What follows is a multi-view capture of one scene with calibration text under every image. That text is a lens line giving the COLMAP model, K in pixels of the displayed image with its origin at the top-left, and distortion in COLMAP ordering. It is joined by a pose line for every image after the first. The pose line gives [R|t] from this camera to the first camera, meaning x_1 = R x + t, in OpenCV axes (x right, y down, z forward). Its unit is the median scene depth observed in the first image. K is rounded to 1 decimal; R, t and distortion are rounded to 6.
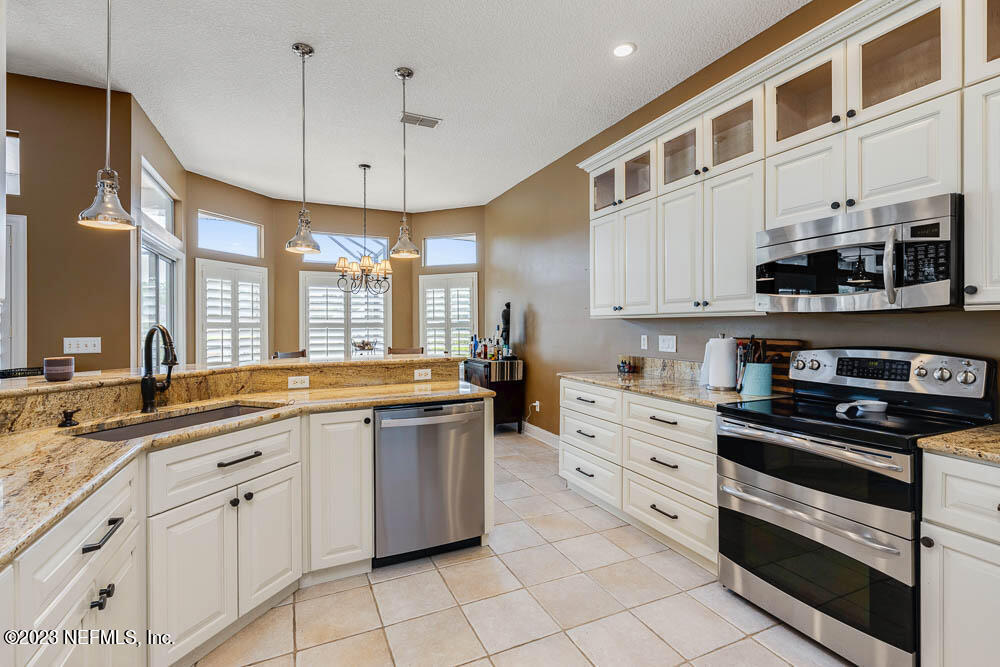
lens RADIAL K [[457.4, 0, 500.6], [0, 457.4, 332.2], [0, 0, 1]] dist [-0.002018, 0.000119]
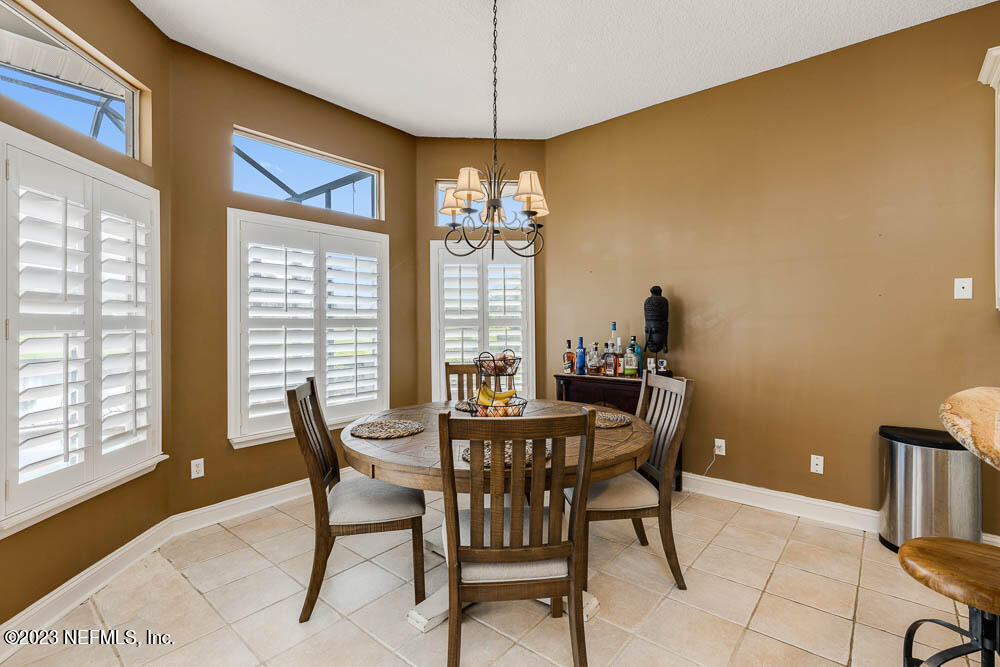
lens RADIAL K [[457.4, 0, 500.2], [0, 457.4, 329.7], [0, 0, 1]] dist [-0.002018, 0.000119]
pose [[0.901098, -0.006030, 0.433573, -0.388587], [0.005017, 0.999981, 0.003479, -0.007750], [-0.433586, -0.000960, 0.901112, 0.442803]]
